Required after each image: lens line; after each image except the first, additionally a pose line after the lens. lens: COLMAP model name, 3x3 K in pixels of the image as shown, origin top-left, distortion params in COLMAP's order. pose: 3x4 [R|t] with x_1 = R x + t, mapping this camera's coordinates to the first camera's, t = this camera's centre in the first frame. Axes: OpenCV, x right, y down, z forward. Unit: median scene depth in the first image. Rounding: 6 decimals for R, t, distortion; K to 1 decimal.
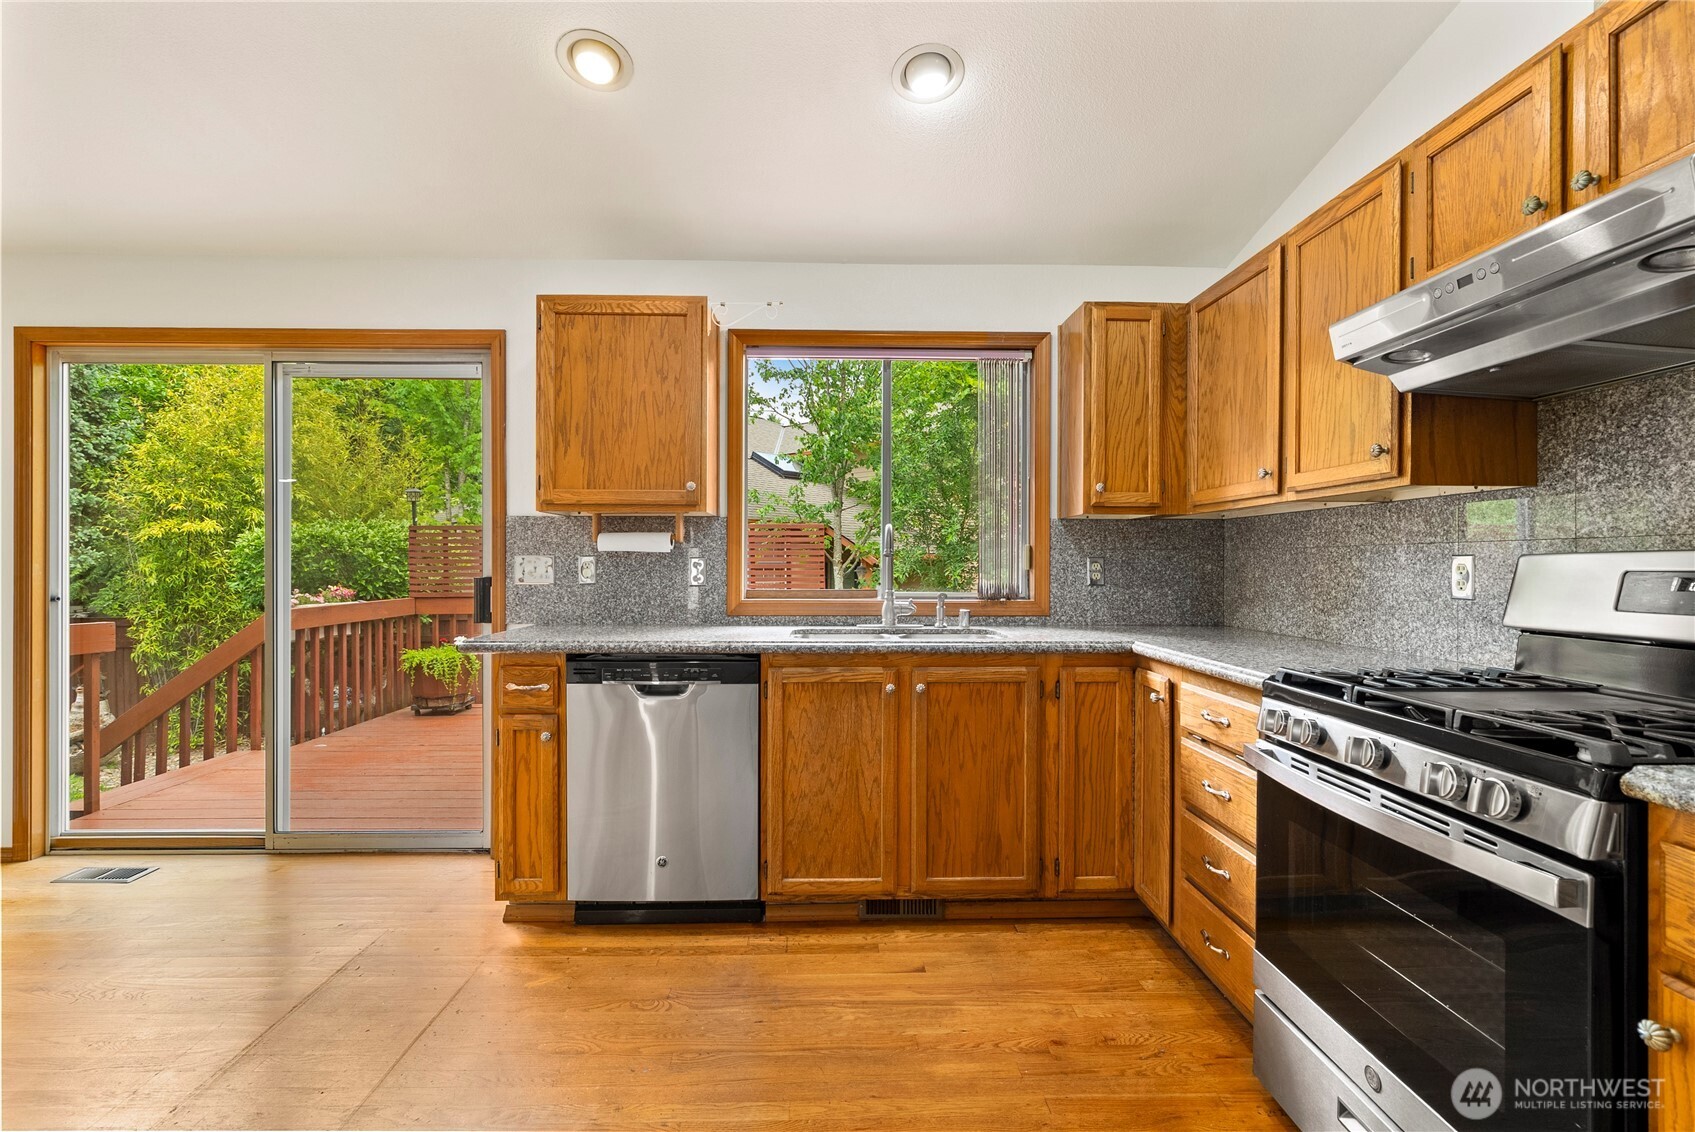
lens RADIAL K [[760.1, 0, 847.5], [0, 760.1, 566.0], [0, 0, 1]] dist [-0.003855, 0.000028]
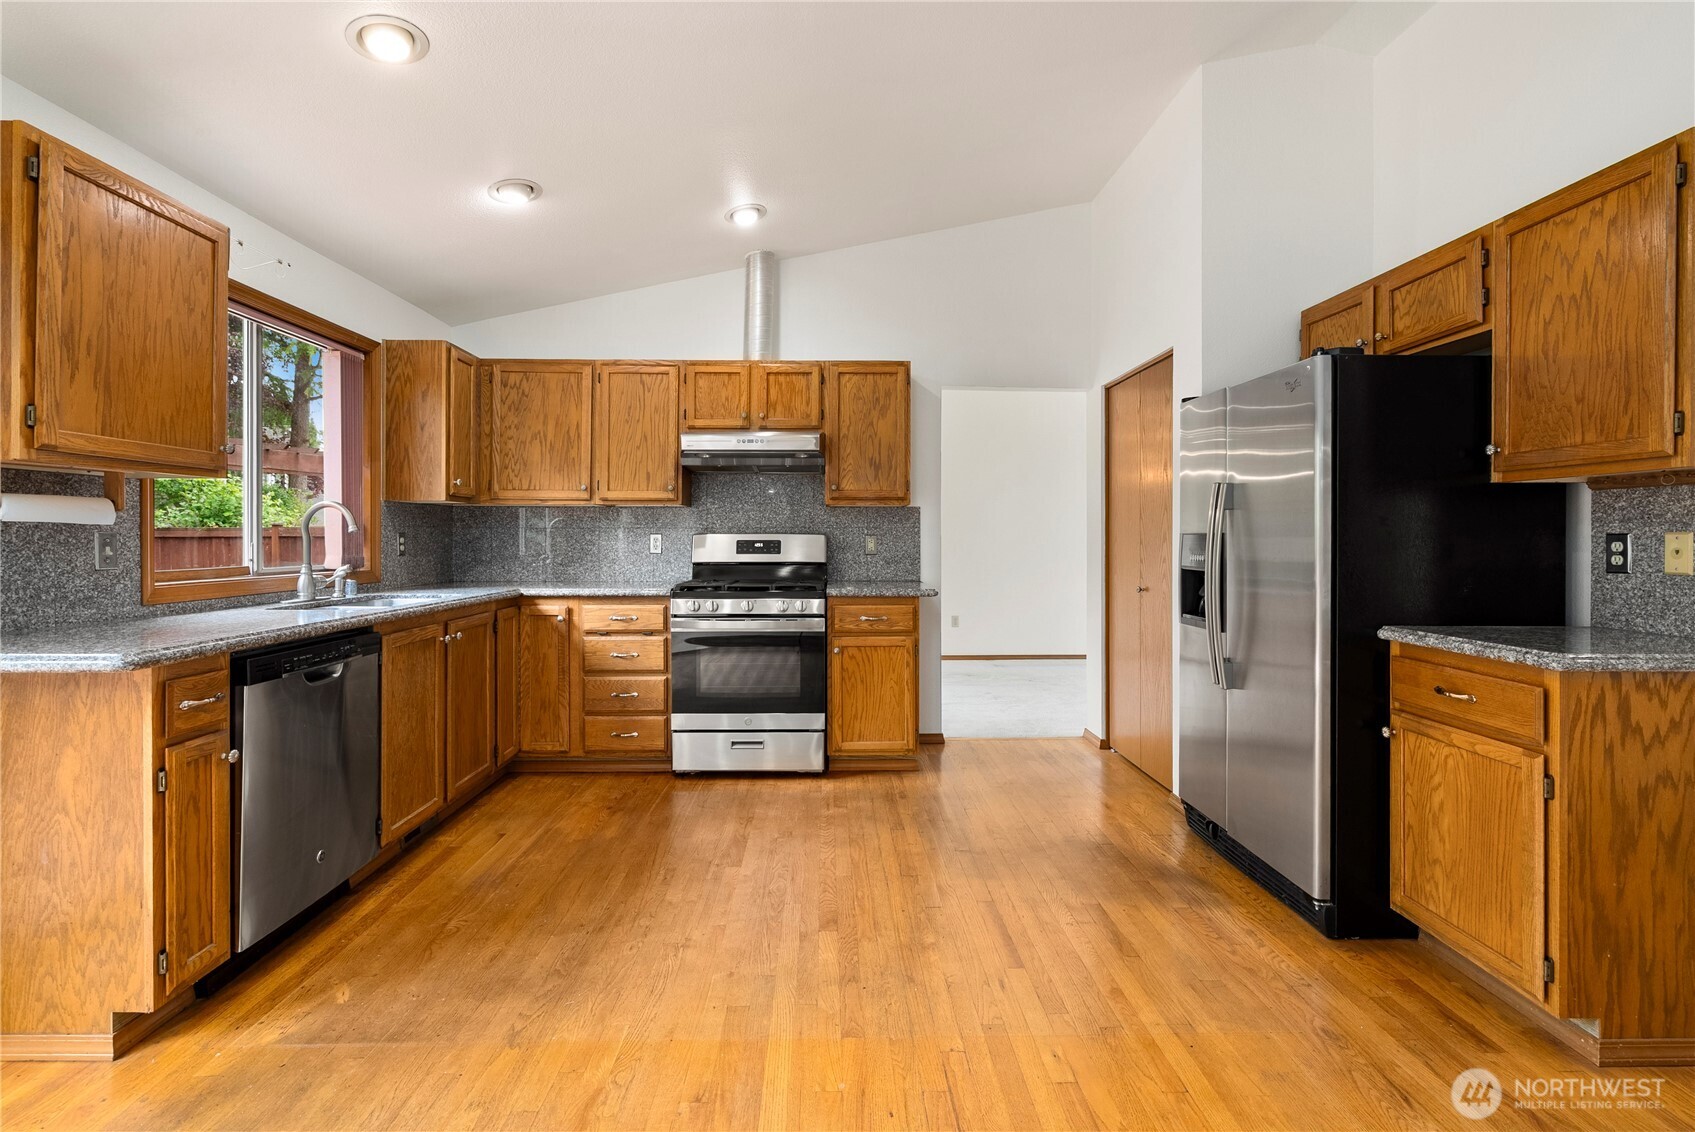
lens RADIAL K [[776.0, 0, 840.4], [0, 776.0, 538.1], [0, 0, 1]] dist [-0.002832, 0.000022]
pose [[0.008464, -0.004076, 0.999956, -1.122197], [0.003325, 0.999986, 0.004048, -0.006625], [-0.999959, 0.003290, 0.008478, 0.324122]]
